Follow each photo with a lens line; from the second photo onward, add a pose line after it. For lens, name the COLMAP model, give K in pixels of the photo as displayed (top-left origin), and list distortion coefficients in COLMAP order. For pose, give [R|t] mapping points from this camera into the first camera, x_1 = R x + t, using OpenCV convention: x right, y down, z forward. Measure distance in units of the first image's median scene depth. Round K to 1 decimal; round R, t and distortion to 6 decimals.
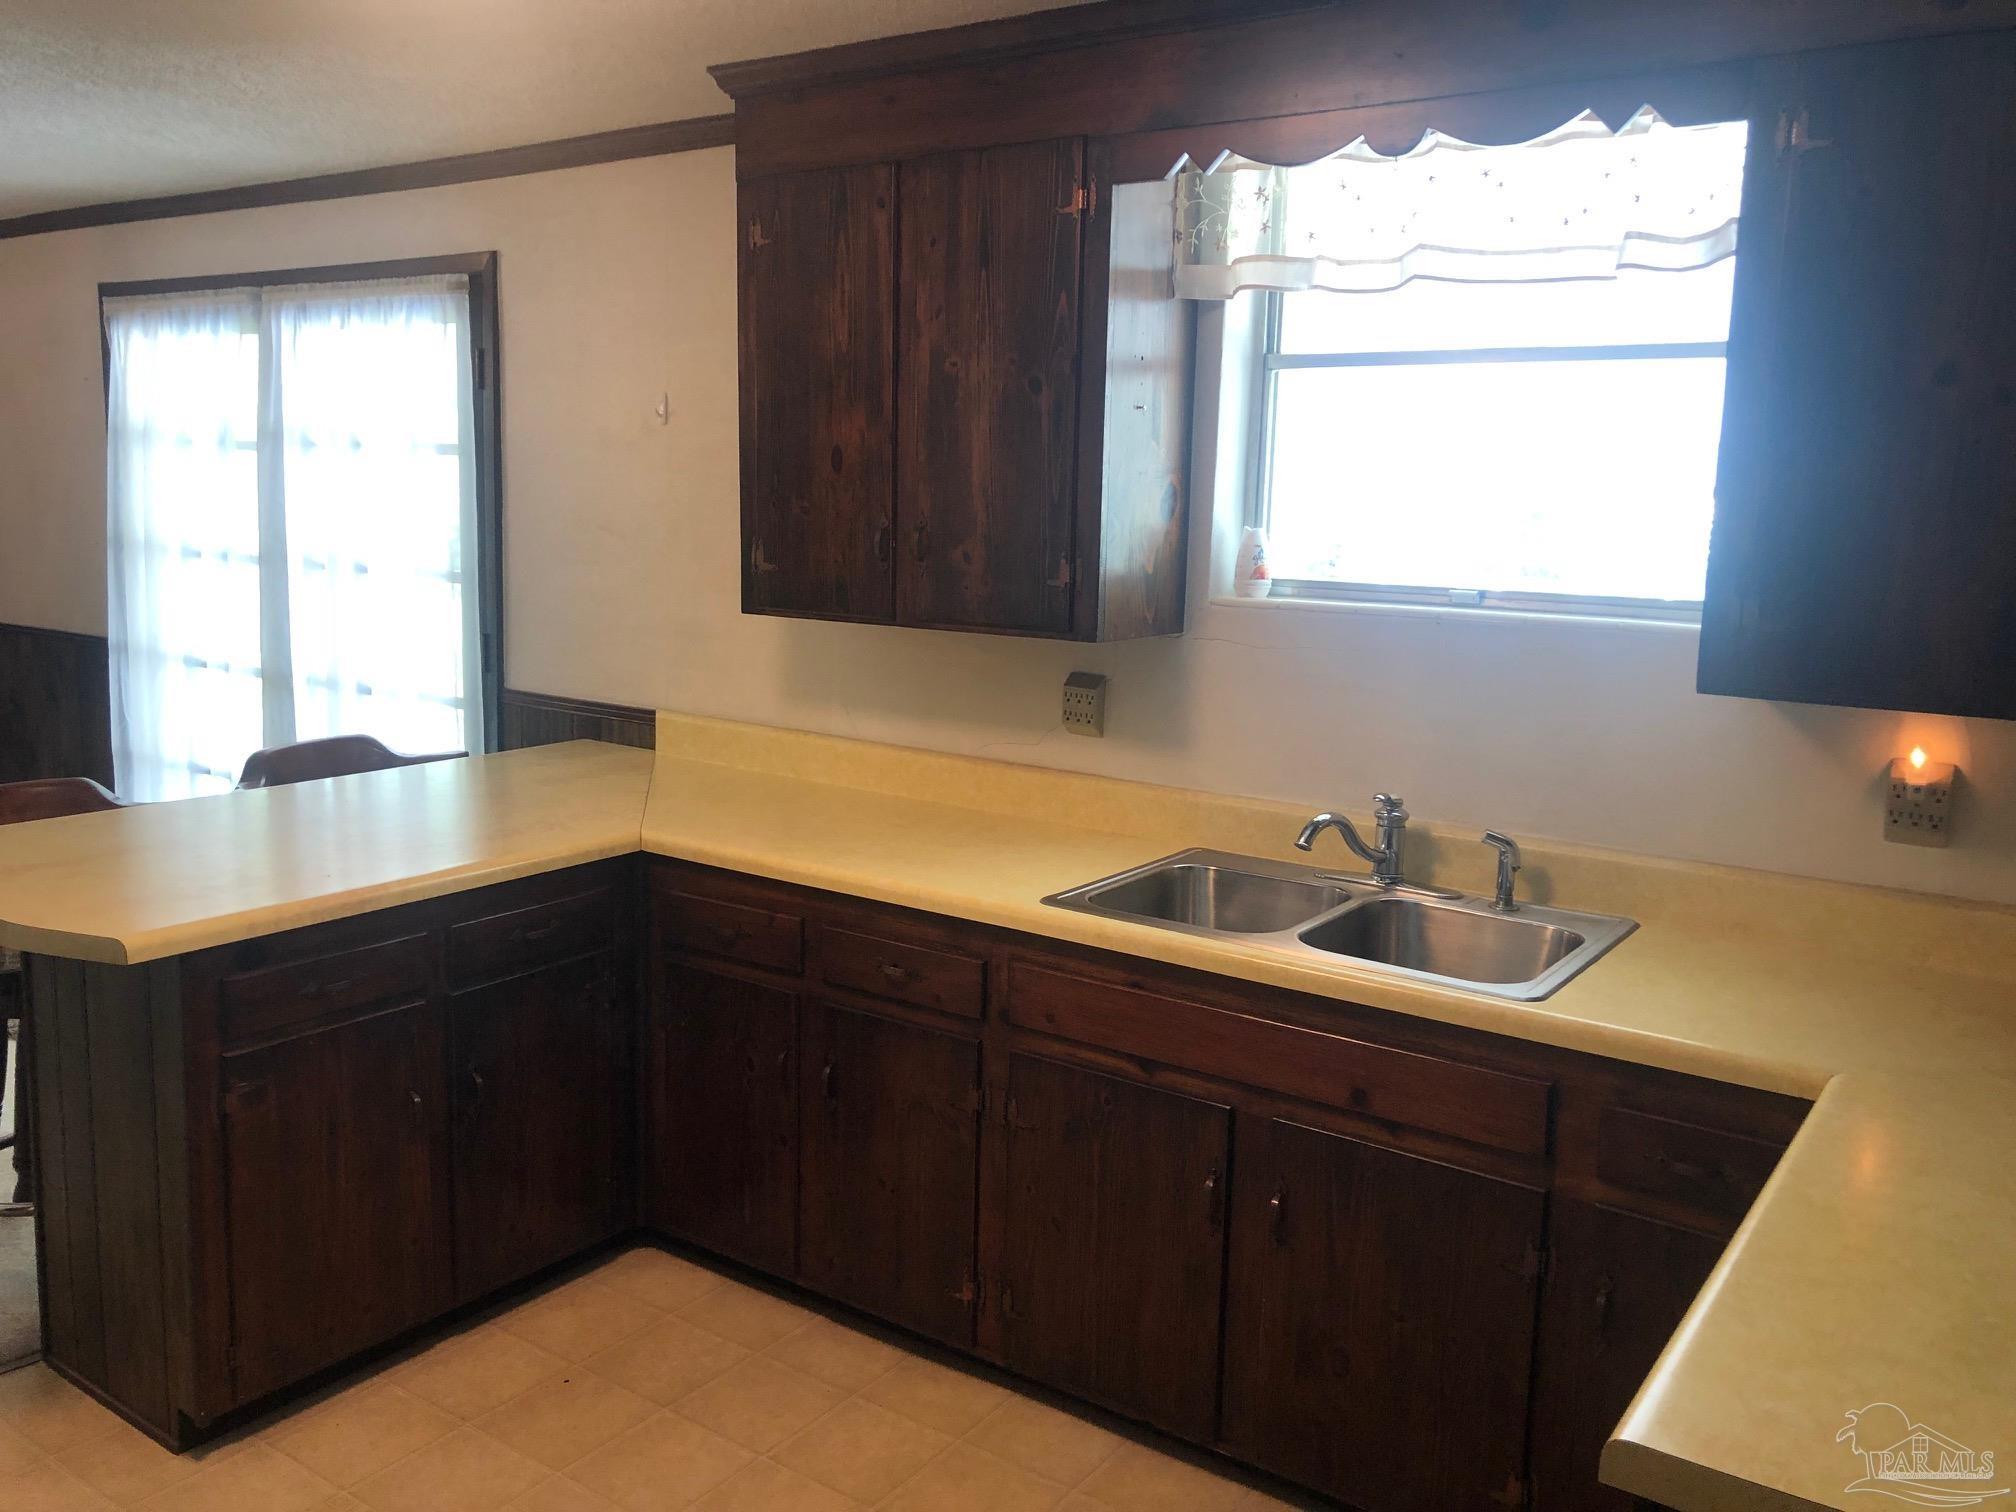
lens RADIAL K [[1645.0, 0, 1008.0], [0, 1645.0, 756.0], [0, 0, 1]] dist [0.028899, 0.003476]
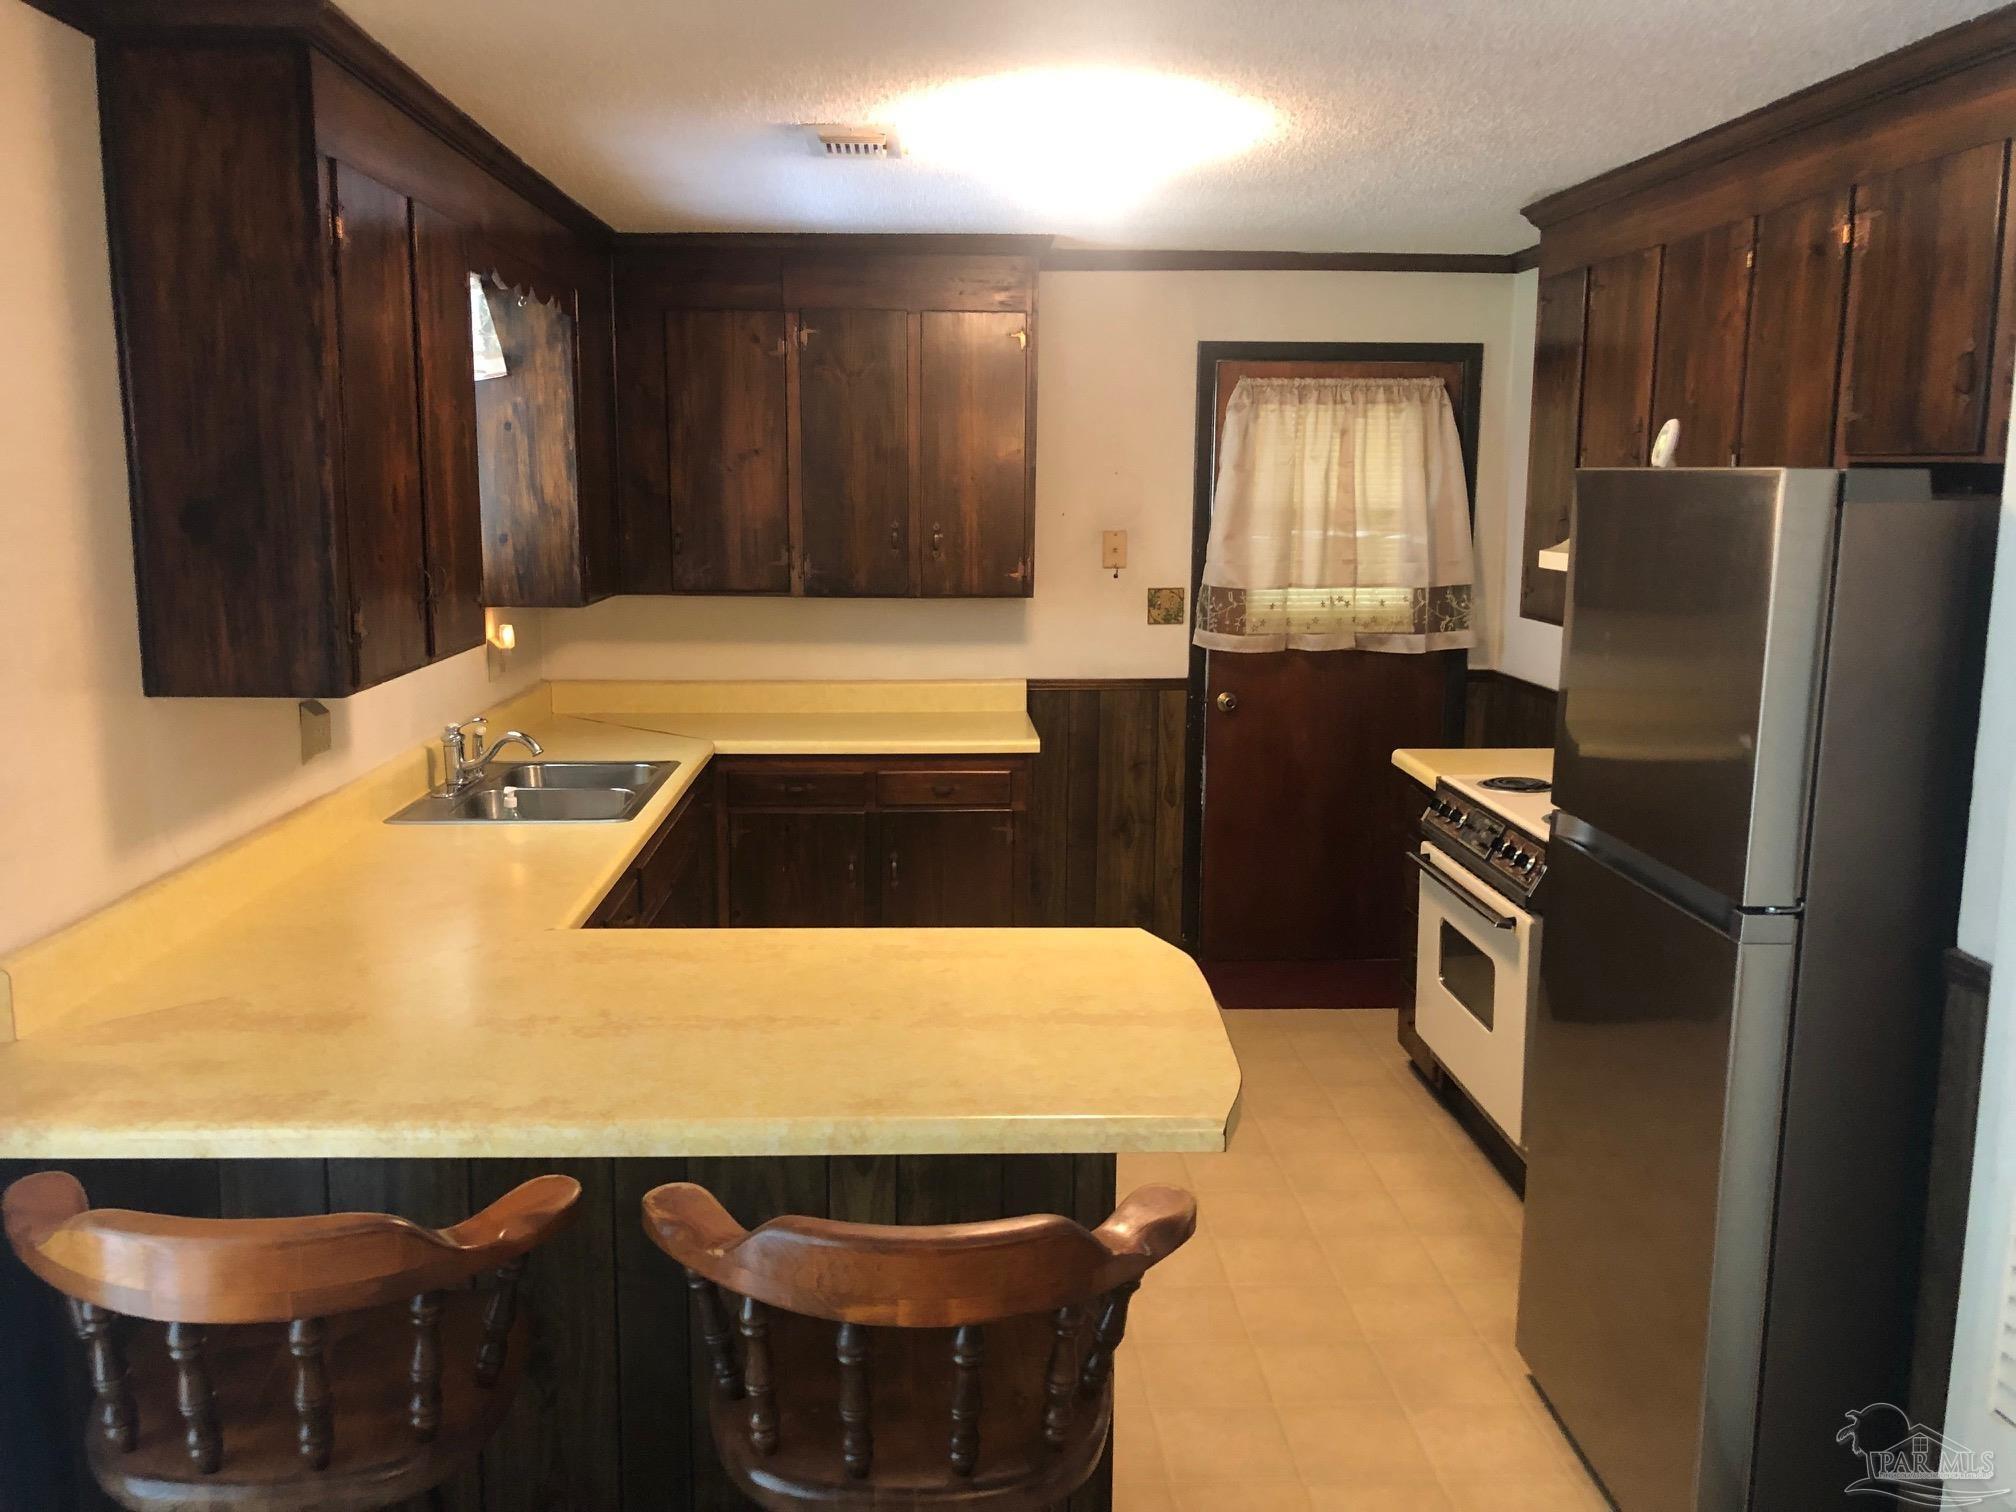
lens RADIAL K [[1621.4, 0, 1011.7], [0, 1621.4, 760.8], [0, 0, 1]] dist [0.036878, -0.083126]
pose [[-0.618358, -0.158710, 0.769704, -1.020784], [0.107958, 0.952957, 0.283226, -0.258850], [-0.778446, 0.258231, -0.572135, 1.278474]]
